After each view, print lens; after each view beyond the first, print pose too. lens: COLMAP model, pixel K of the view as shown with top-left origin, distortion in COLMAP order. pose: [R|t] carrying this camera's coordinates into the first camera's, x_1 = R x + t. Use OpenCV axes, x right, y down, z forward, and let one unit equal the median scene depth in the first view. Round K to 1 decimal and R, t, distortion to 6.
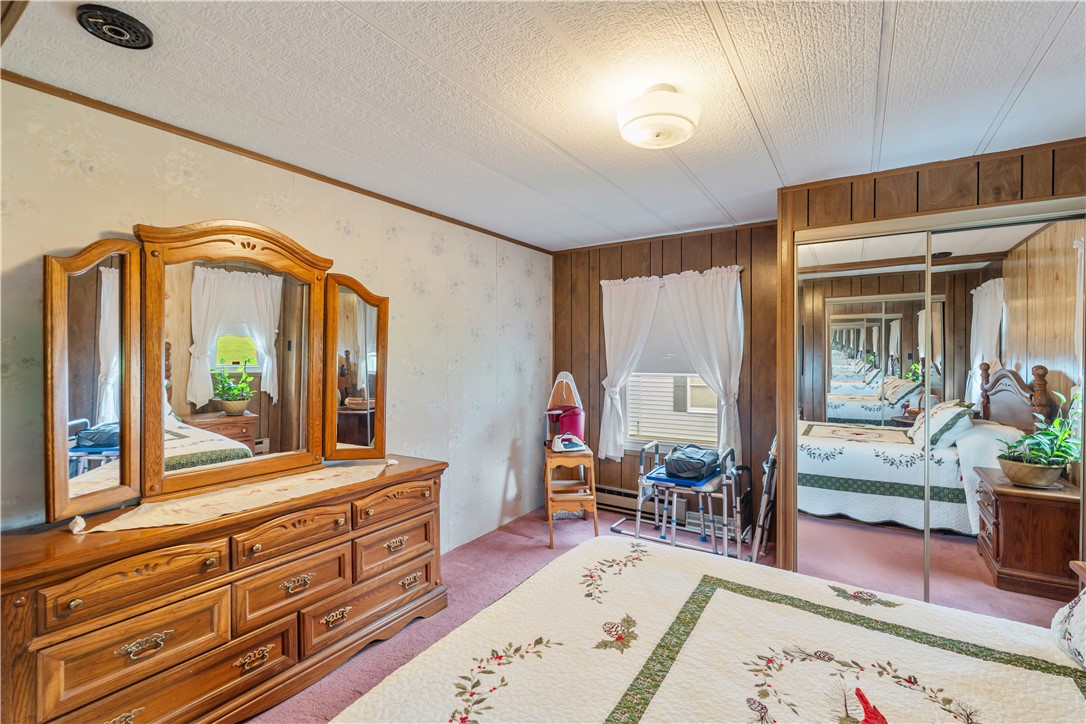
lens RADIAL K [[480.9, 0, 545.8], [0, 480.9, 358.4], [0, 0, 1]] dist [-0.003452, -0.000412]
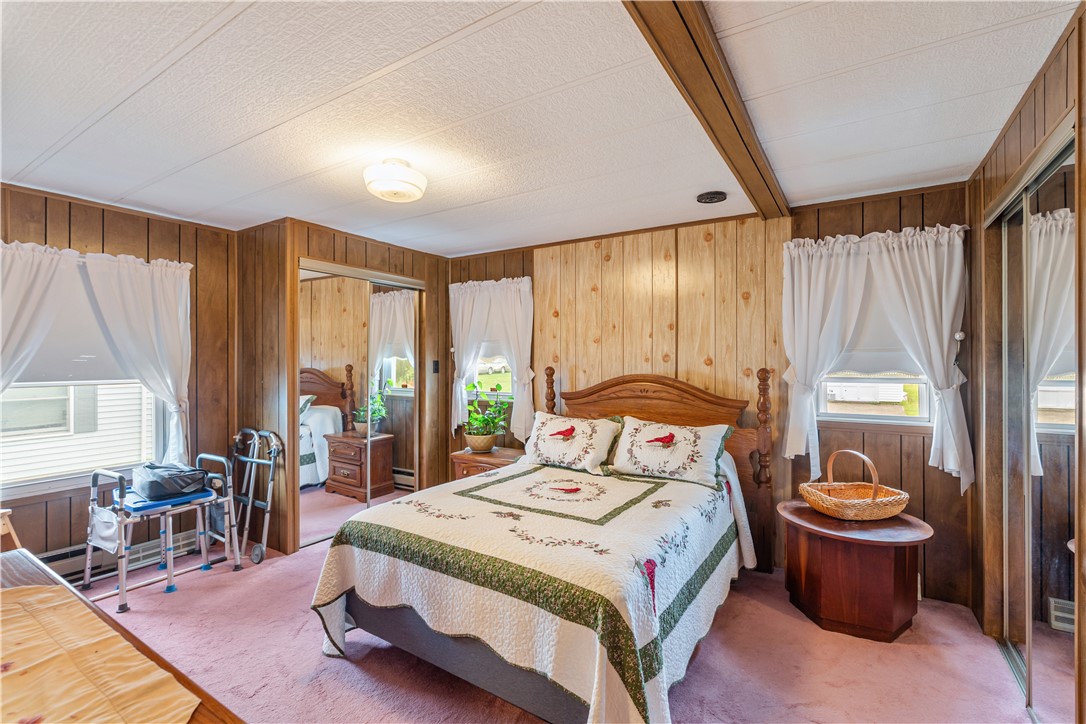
lens RADIAL K [[480.9, 0, 545.8], [0, 480.9, 358.4], [0, 0, 1]] dist [-0.003452, -0.000412]
pose [[-0.009183, 0.008714, 0.999920, -1.128572], [0.002918, 0.999958, -0.008688, 0.009218], [-0.999954, 0.002838, -0.009208, 0.609265]]
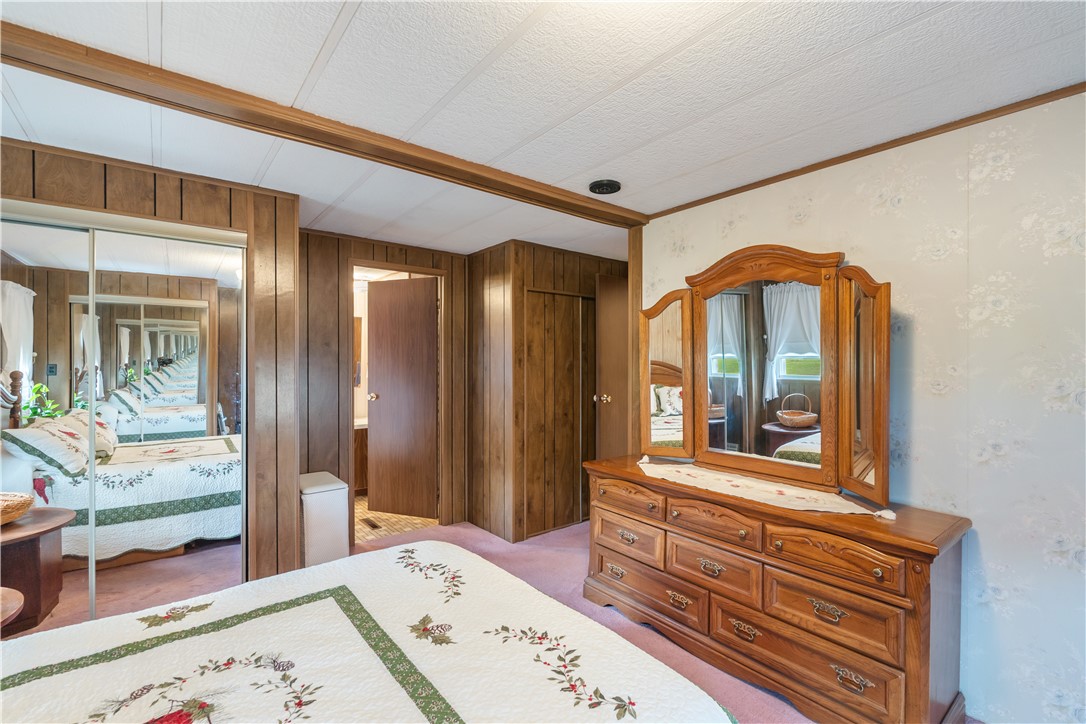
lens RADIAL K [[489.2, 0, 543.0], [0, 489.2, 362.0], [0, 0, 1]] dist [-0.002075, -0.000056]
pose [[-0.323349, -0.002981, -0.946275, 0.754646], [-0.000870, 0.999996, -0.002853, -0.005789], [0.946279, -0.000100, -0.323350, 1.096951]]
